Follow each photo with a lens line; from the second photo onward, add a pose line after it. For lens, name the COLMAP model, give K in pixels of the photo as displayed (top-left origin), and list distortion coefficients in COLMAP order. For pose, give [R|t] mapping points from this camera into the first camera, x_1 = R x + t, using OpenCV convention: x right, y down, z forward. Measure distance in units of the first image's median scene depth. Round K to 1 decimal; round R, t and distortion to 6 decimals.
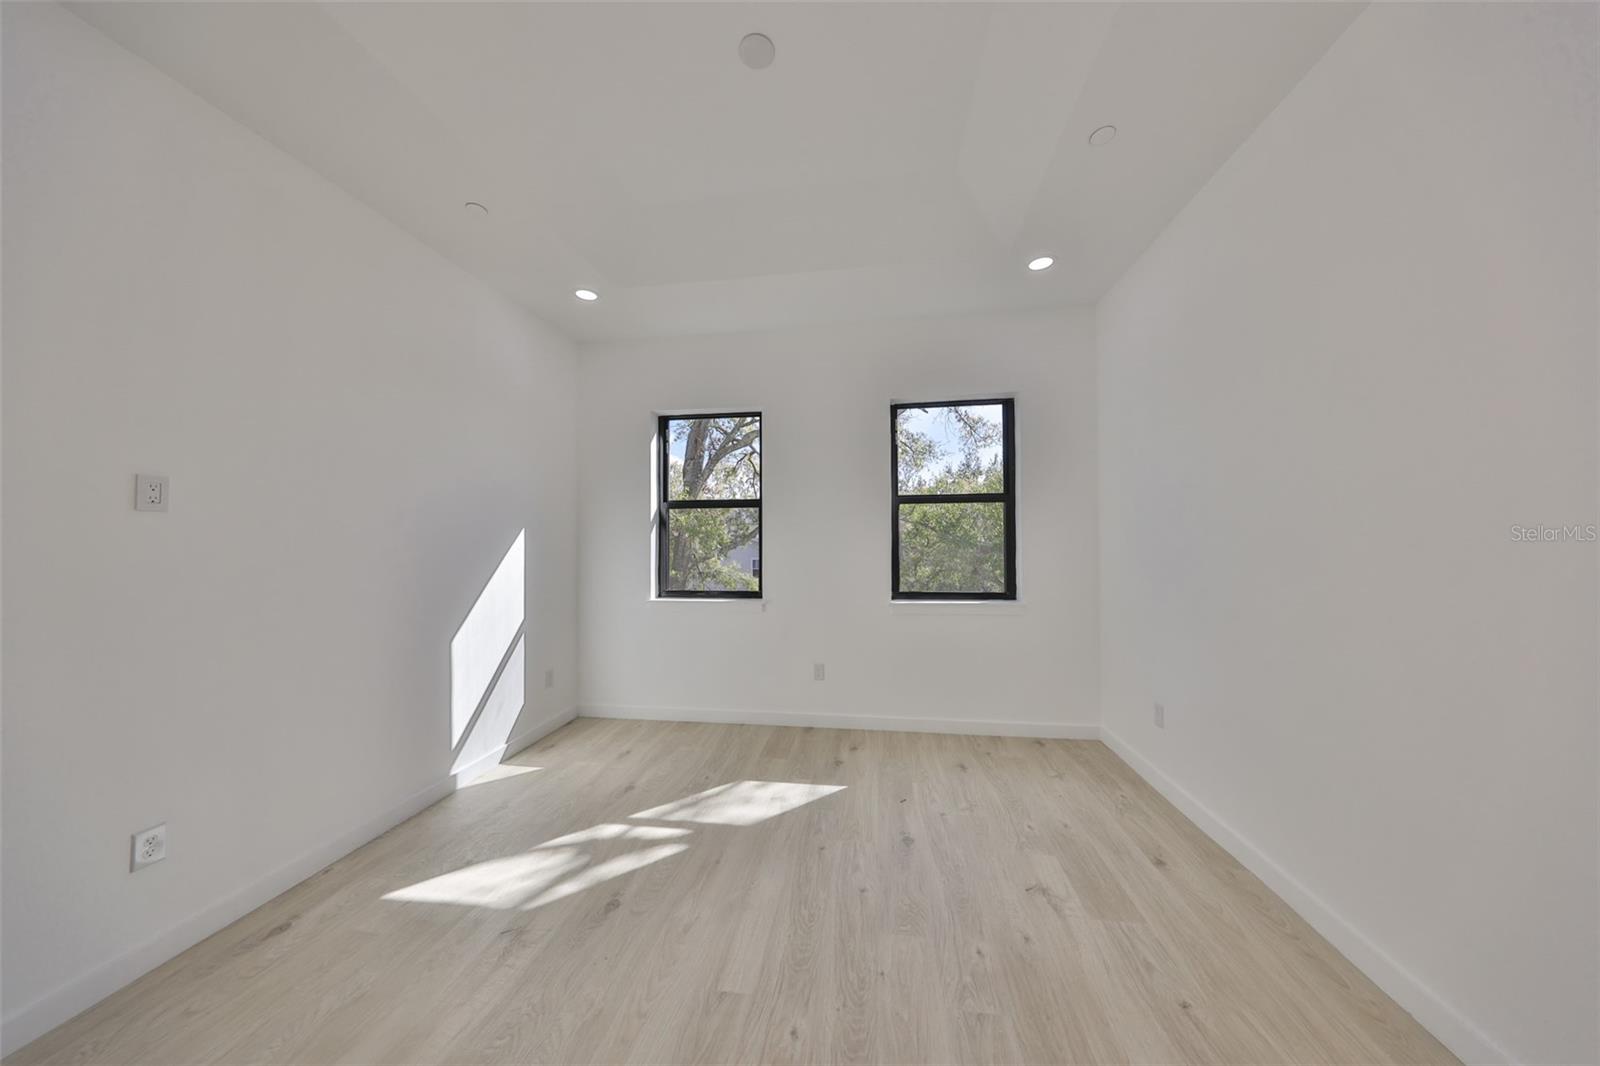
lens RADIAL K [[501.7, 0, 803.1], [0, 501.7, 529.9], [0, 0, 1]] dist [0.000908, 0.000084]
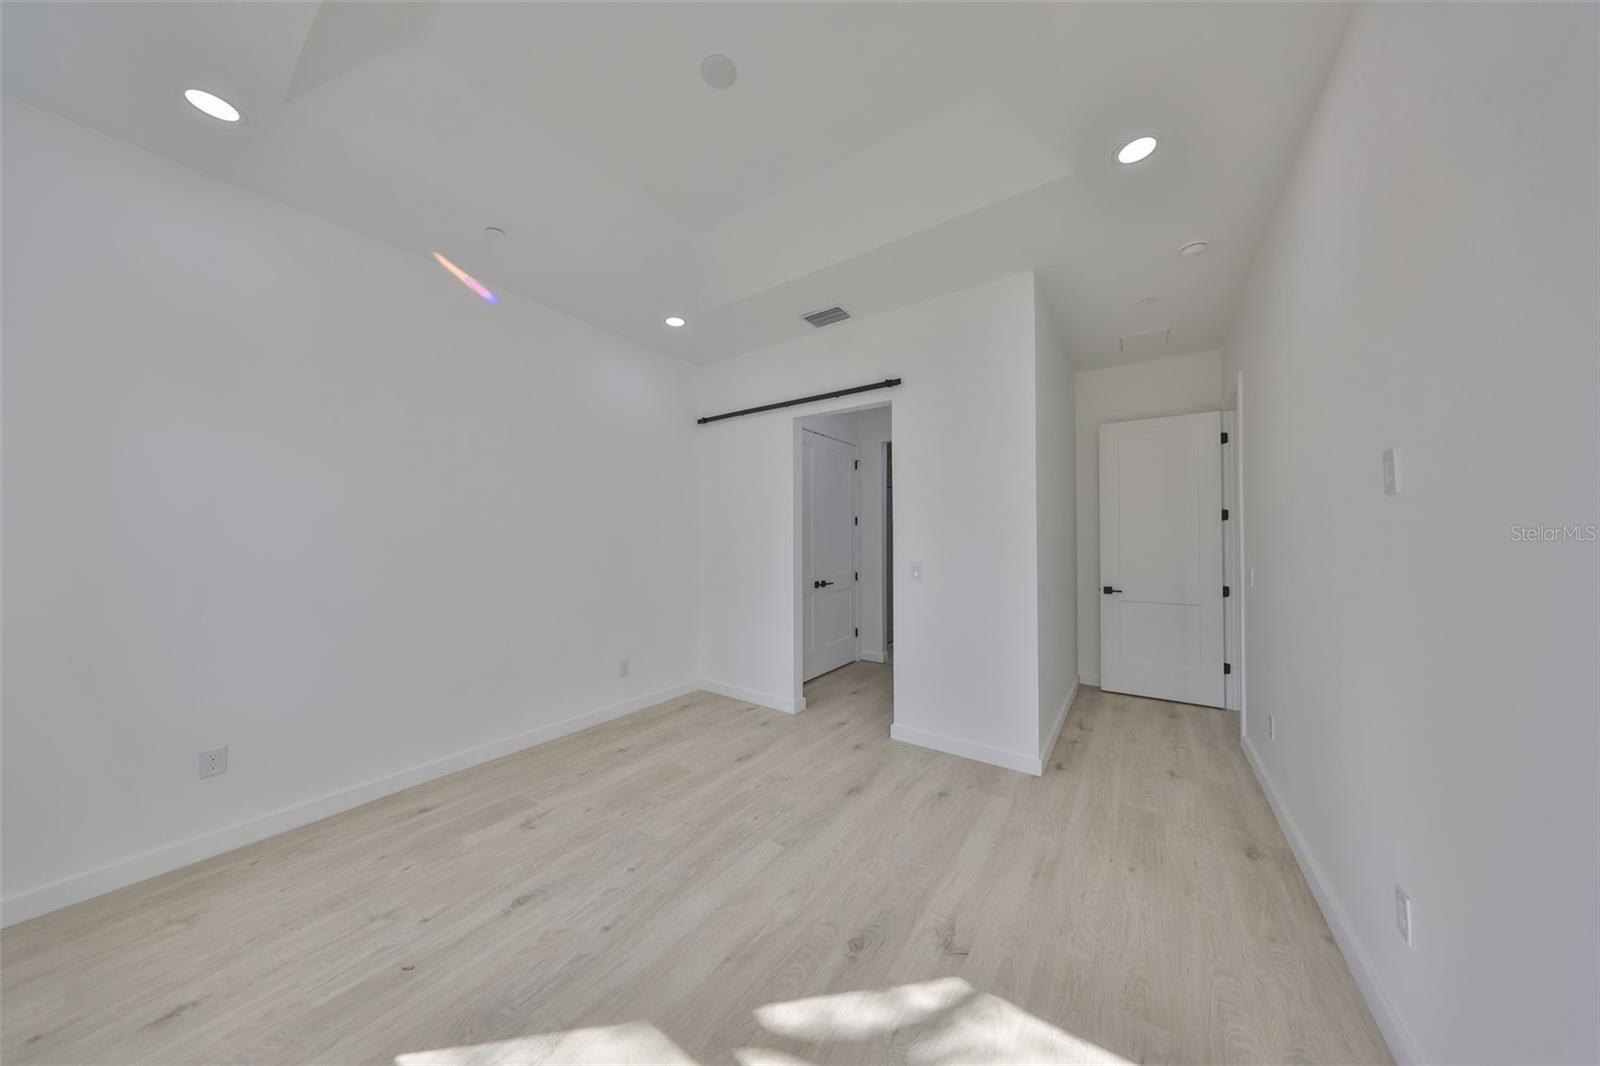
lens RADIAL K [[501.7, 0, 803.1], [0, 501.7, 529.9], [0, 0, 1]] dist [0.000908, 0.000084]
pose [[-0.903564, 0.018493, 0.428055, -0.676390], [-0.000213, 0.999049, -0.043612, 0.049076], [-0.428454, -0.039497, -0.902700, 1.838896]]
